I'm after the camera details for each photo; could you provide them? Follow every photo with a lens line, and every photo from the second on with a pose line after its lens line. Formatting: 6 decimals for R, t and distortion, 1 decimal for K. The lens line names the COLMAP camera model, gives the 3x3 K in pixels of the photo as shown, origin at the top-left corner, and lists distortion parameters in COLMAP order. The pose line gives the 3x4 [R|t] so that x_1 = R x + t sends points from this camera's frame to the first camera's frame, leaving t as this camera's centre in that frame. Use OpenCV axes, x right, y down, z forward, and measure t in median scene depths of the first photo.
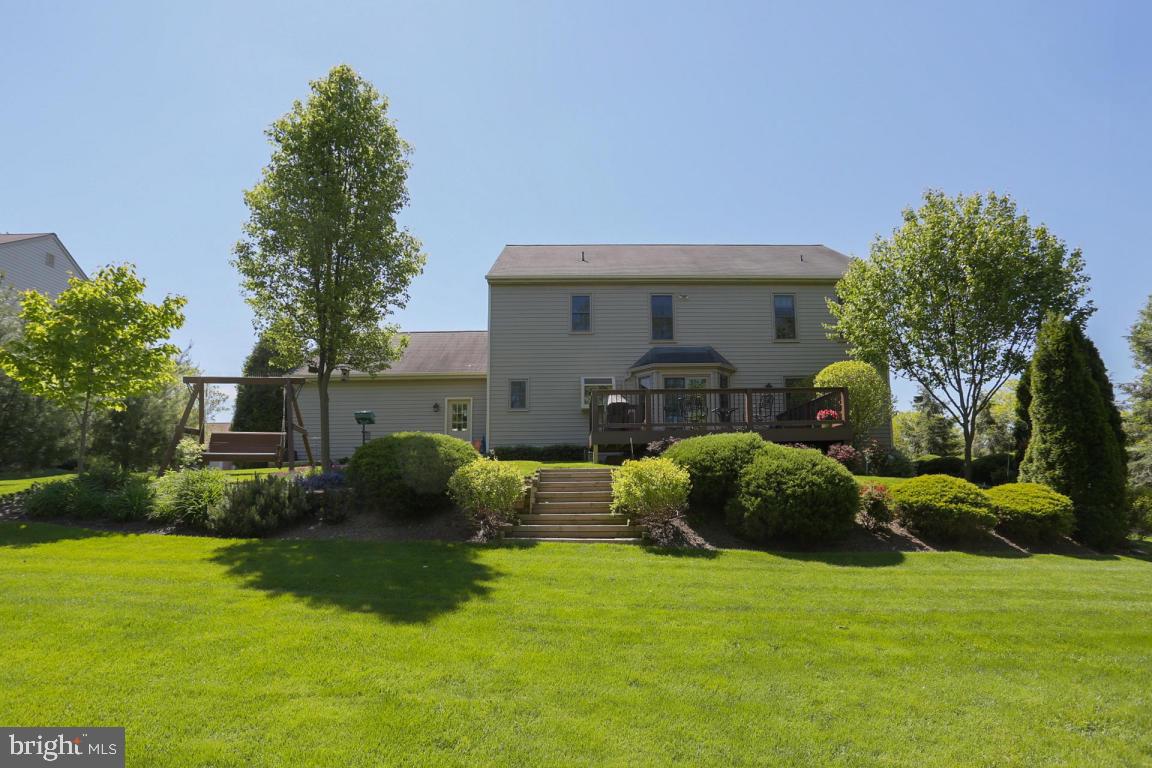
lens RADIAL K [[595.6, 0, 608.5], [0, 595.6, 461.3], [0, 0, 1]] dist [-0.003636, 0.023586]
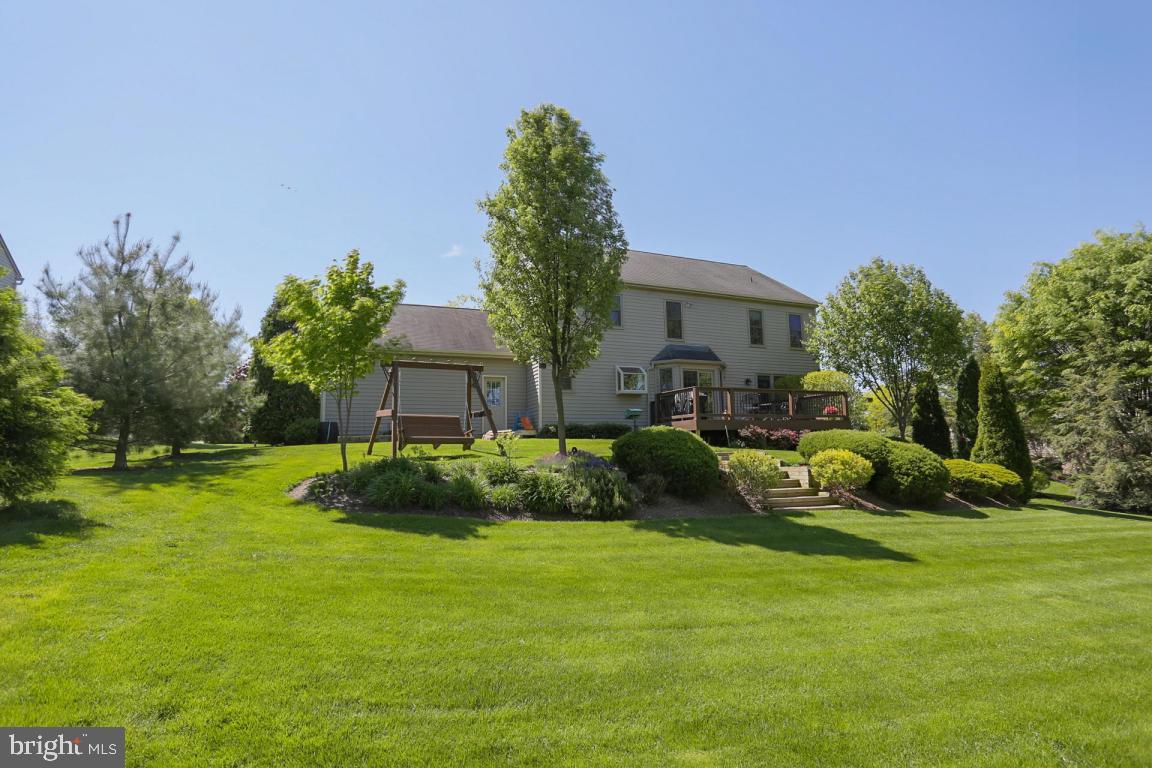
lens RADIAL K [[595.6, 0, 580.3], [0, 595.6, 401.3], [0, 0, 1]] dist [-0.003636, 0.023586]
pose [[0.939778, 0.035181, 0.339969, -0.568298], [-0.024746, 0.999082, -0.034982, -0.031244], [-0.340887, 0.024462, 0.939786, -0.094421]]
